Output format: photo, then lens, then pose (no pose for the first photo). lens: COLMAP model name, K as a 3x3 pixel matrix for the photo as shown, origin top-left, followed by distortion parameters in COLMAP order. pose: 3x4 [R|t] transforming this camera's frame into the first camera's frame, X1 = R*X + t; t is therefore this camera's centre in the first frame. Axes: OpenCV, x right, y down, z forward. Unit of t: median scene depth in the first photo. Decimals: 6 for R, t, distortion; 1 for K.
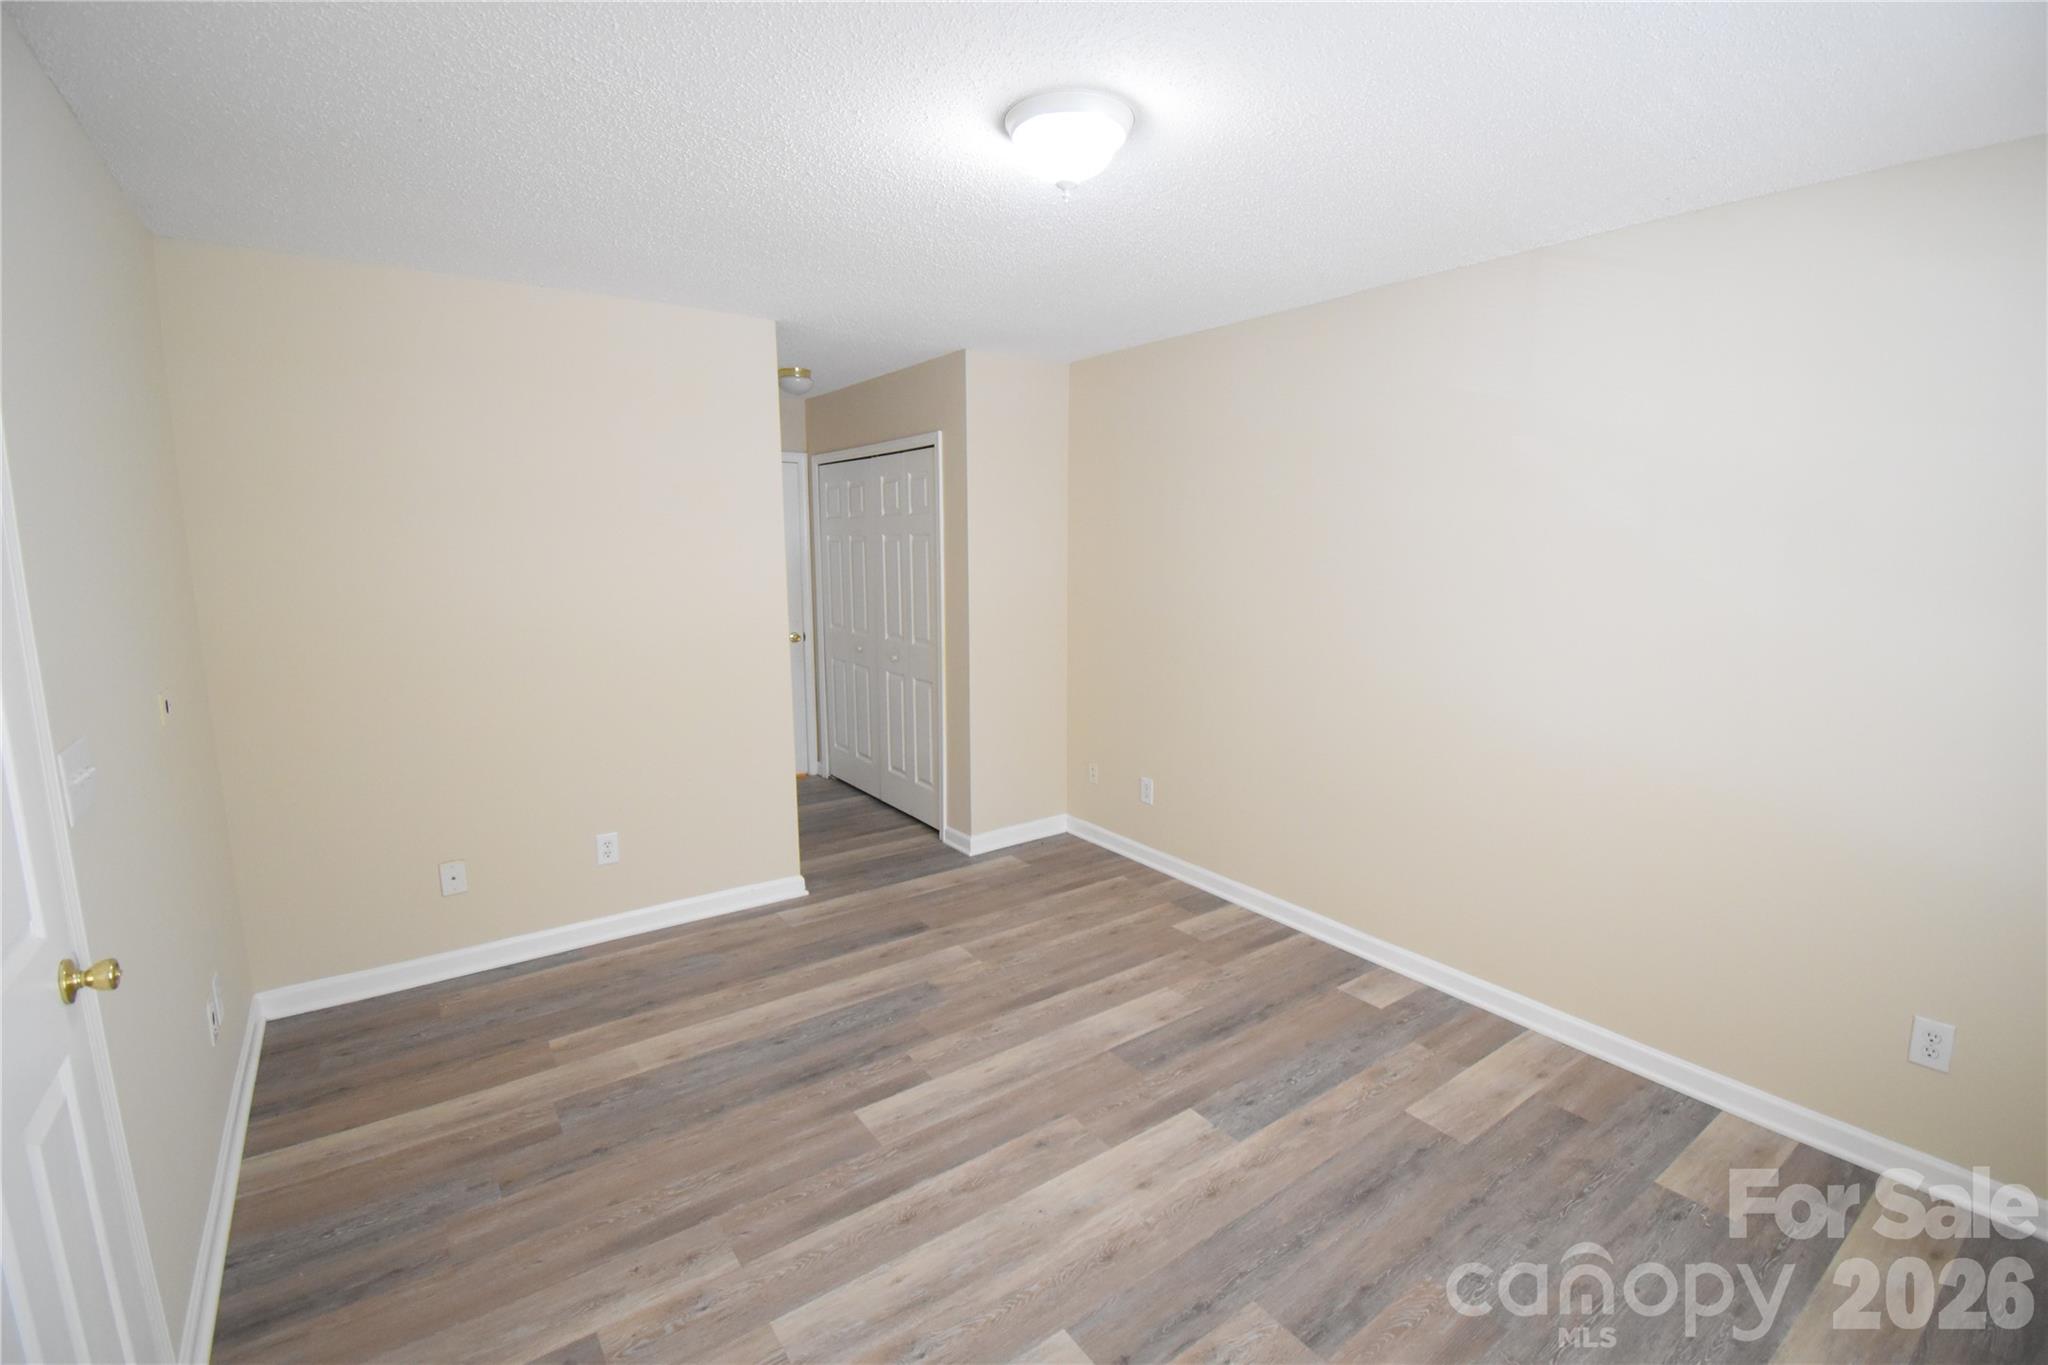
lens RADIAL K [[903.2, 0, 1025.4], [0, 903.2, 676.5], [0, 0, 1]] dist [0.022734, -0.027464]
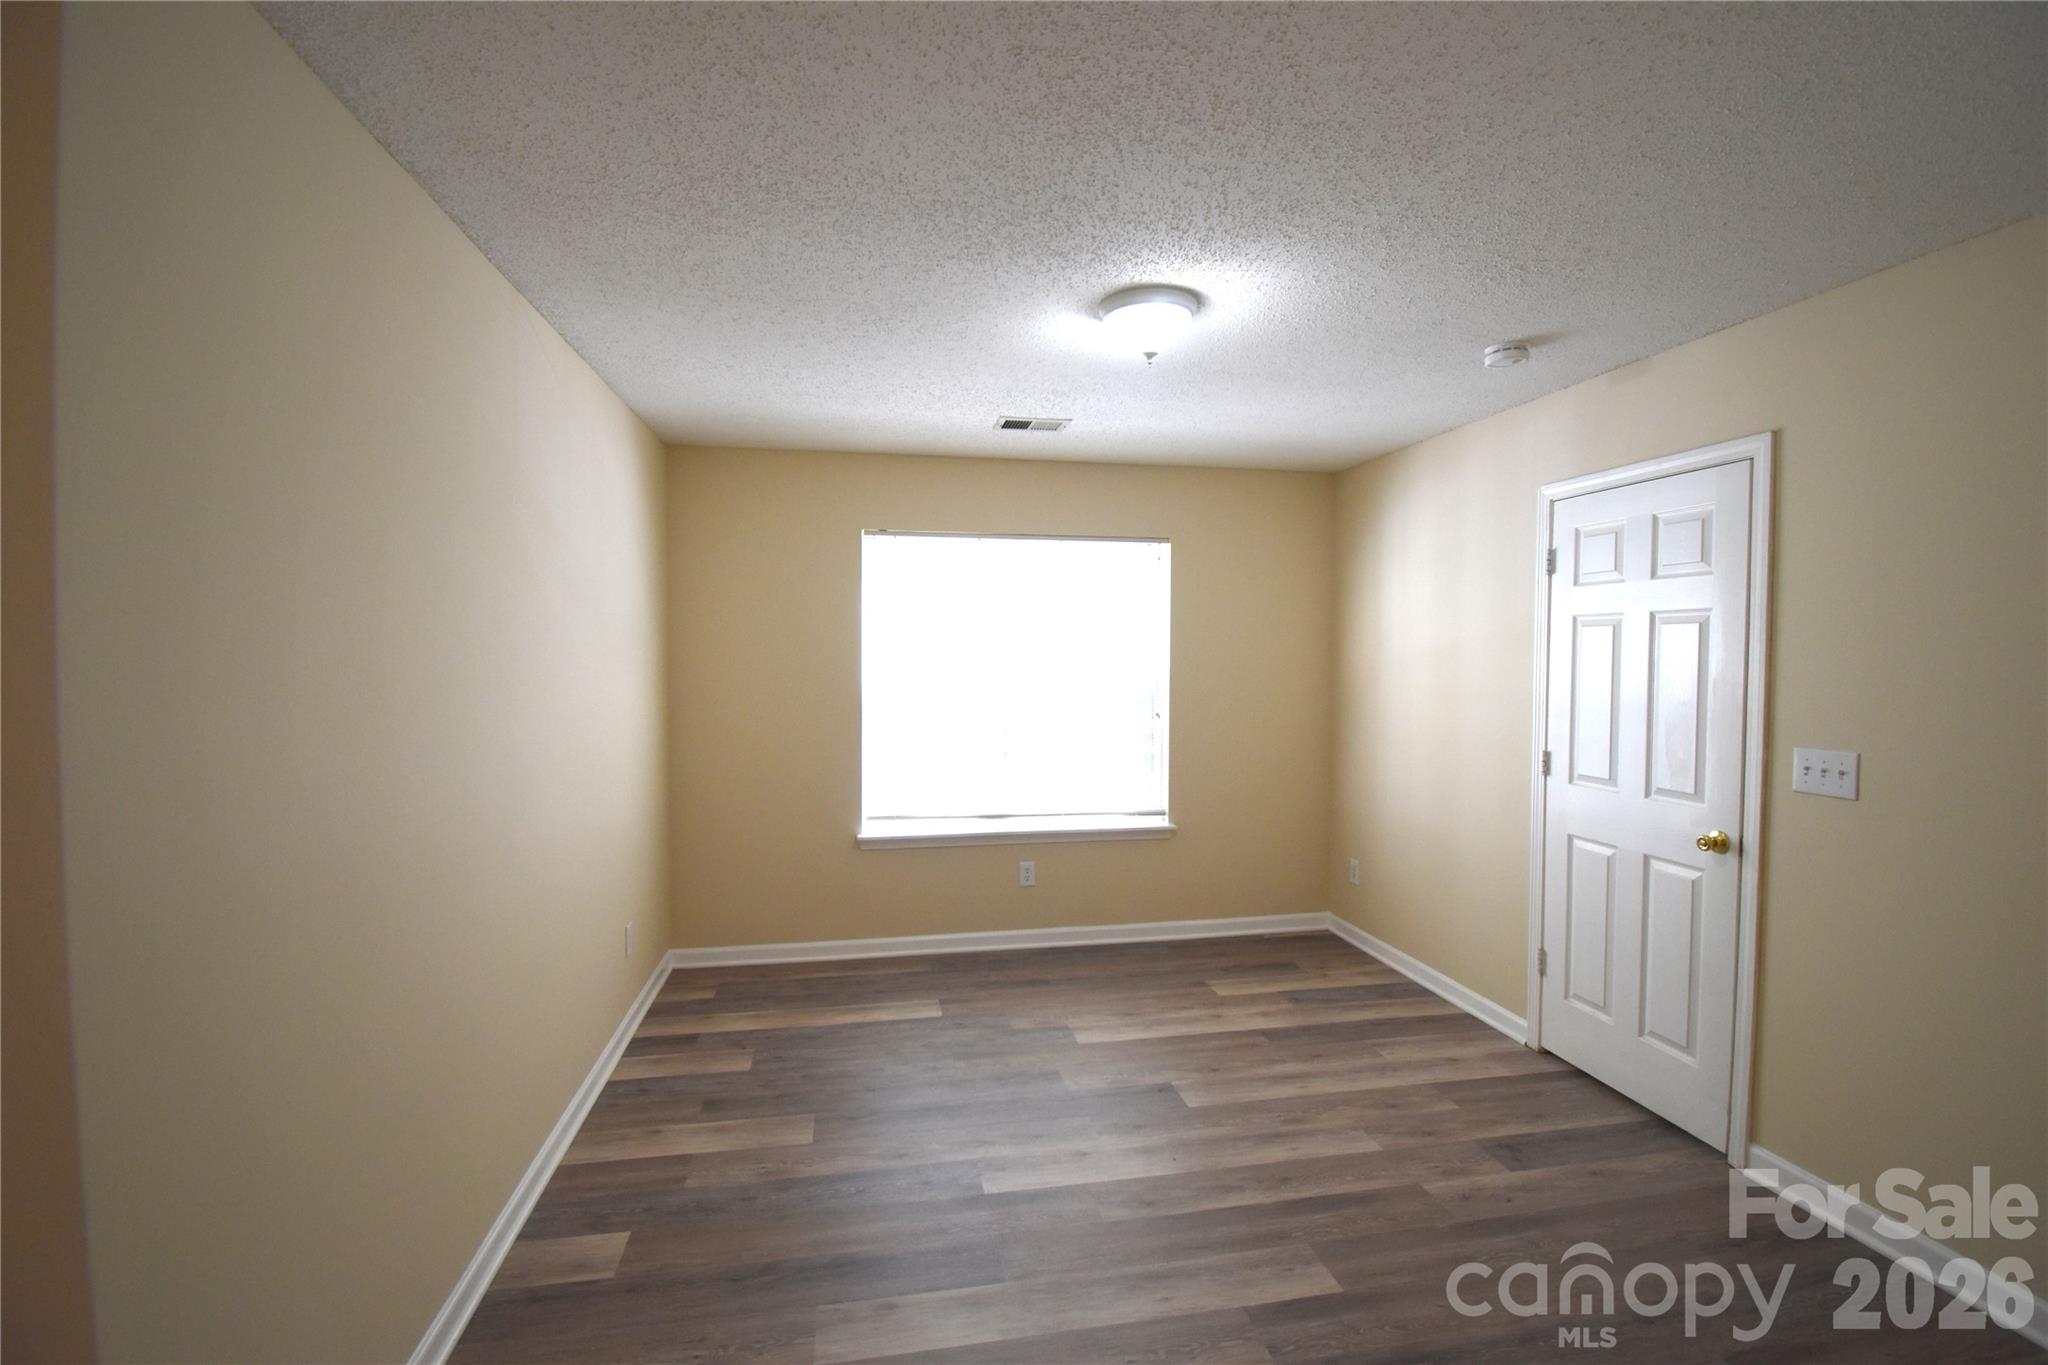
lens RADIAL K [[887.2, 0, 1024.6], [0, 887.2, 680.9], [0, 0, 1]] dist [-0.026960, -0.000228]
pose [[-0.902230, -0.013735, 0.431037, -0.226021], [0.068242, 0.982353, 0.174144, -0.201885], [-0.425823, 0.186533, -0.885370, 1.490463]]
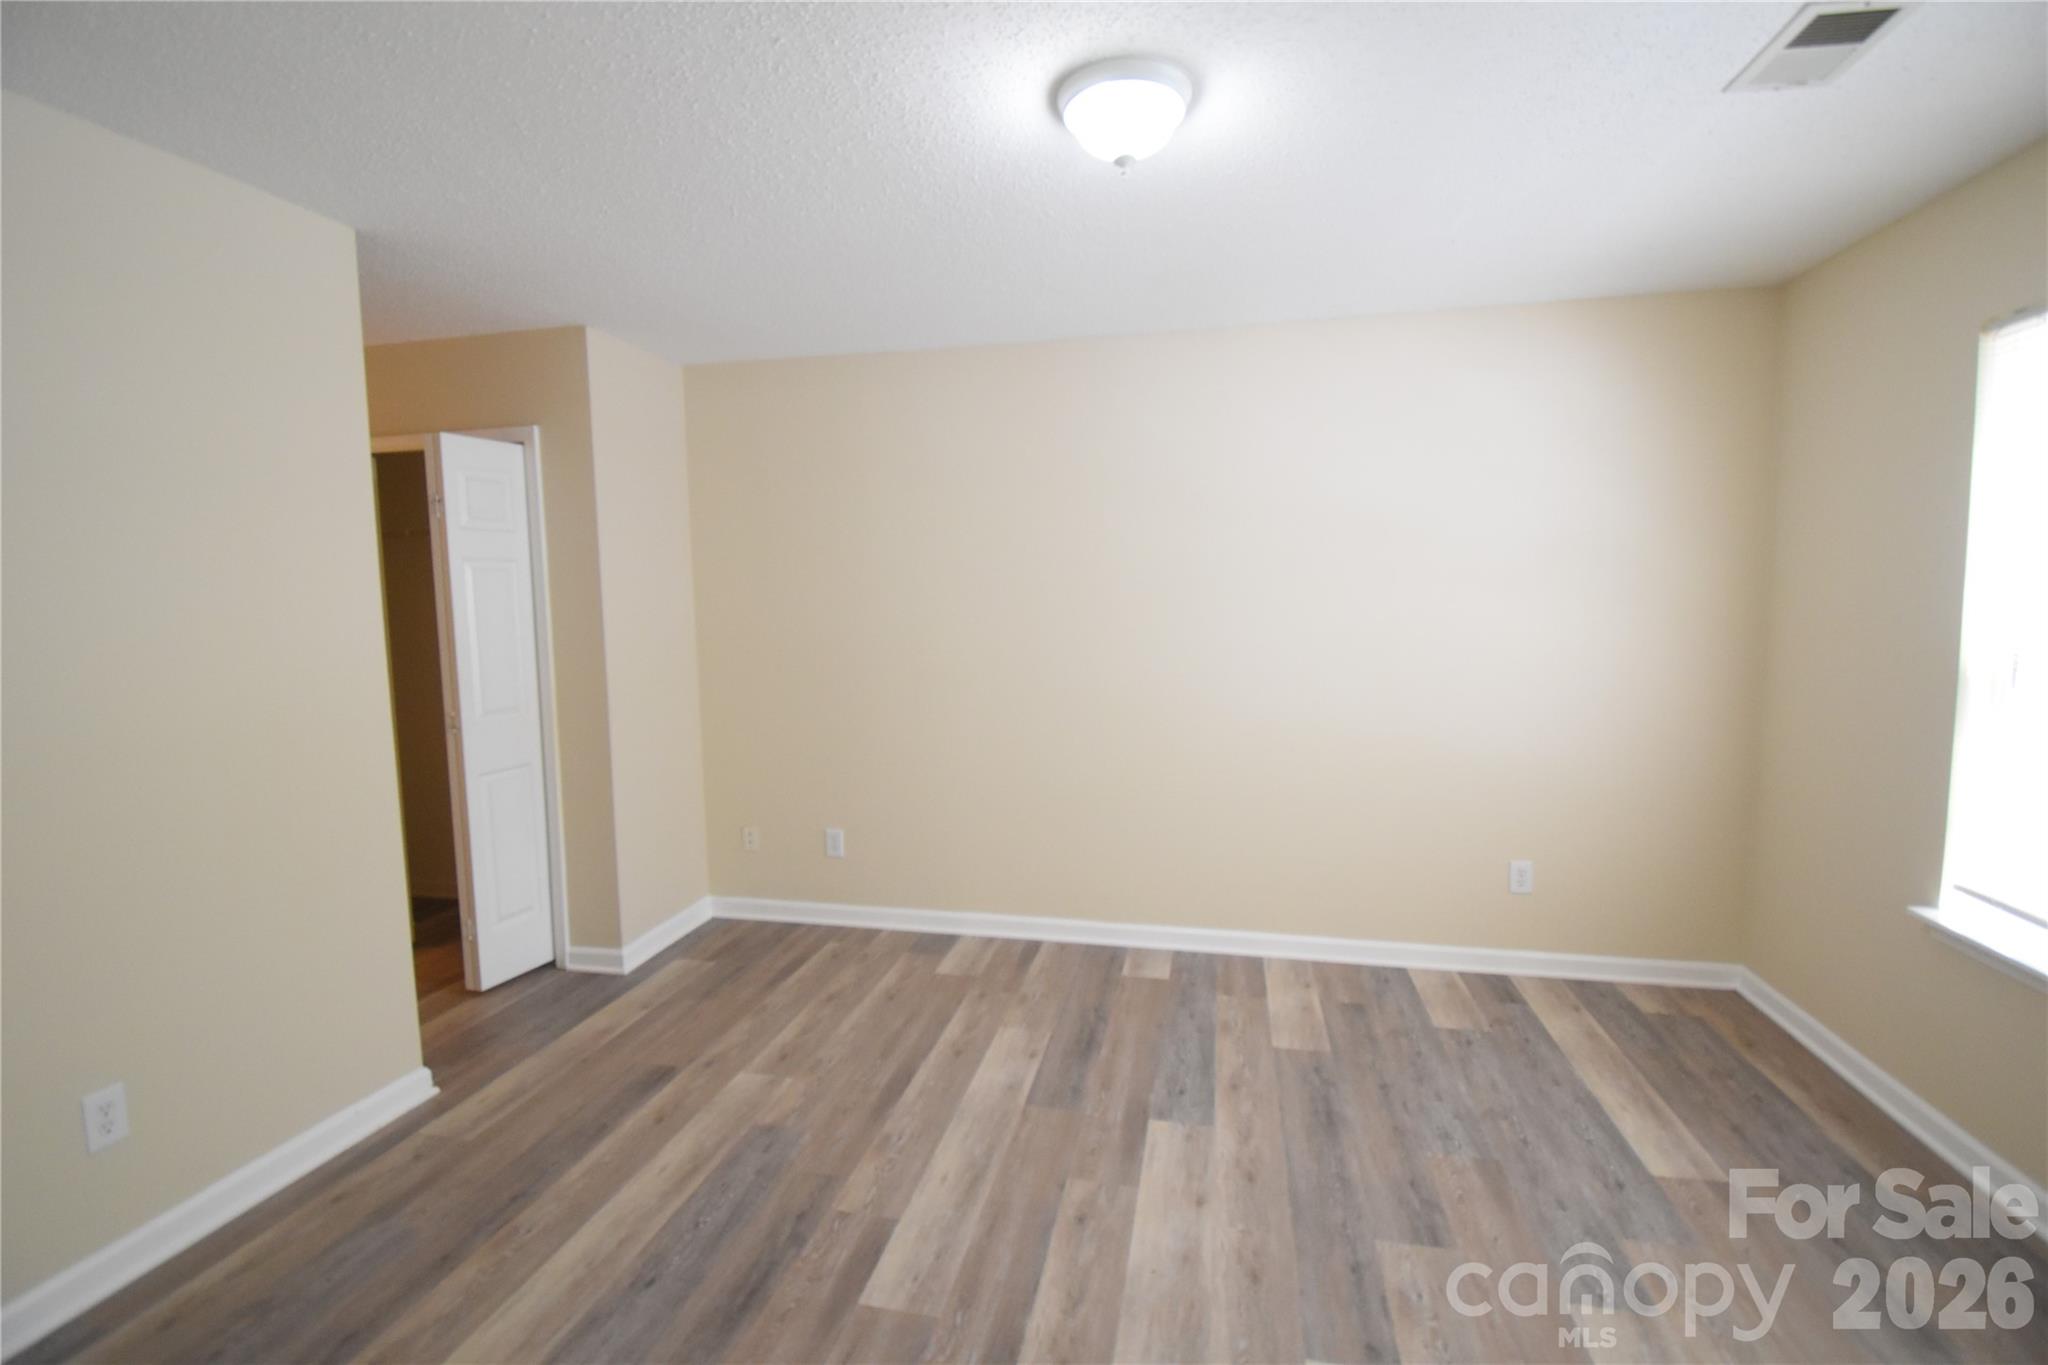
lens RADIAL K [[903.2, 0, 1025.4], [0, 903.2, 676.5], [0, 0, 1]] dist [0.022734, -0.027464]
pose [[0.745085, -0.071607, 0.663114, -0.463790], [0.116163, 0.992957, -0.023298, 0.006211], [-0.656776, 0.094388, 0.748155, 0.267353]]
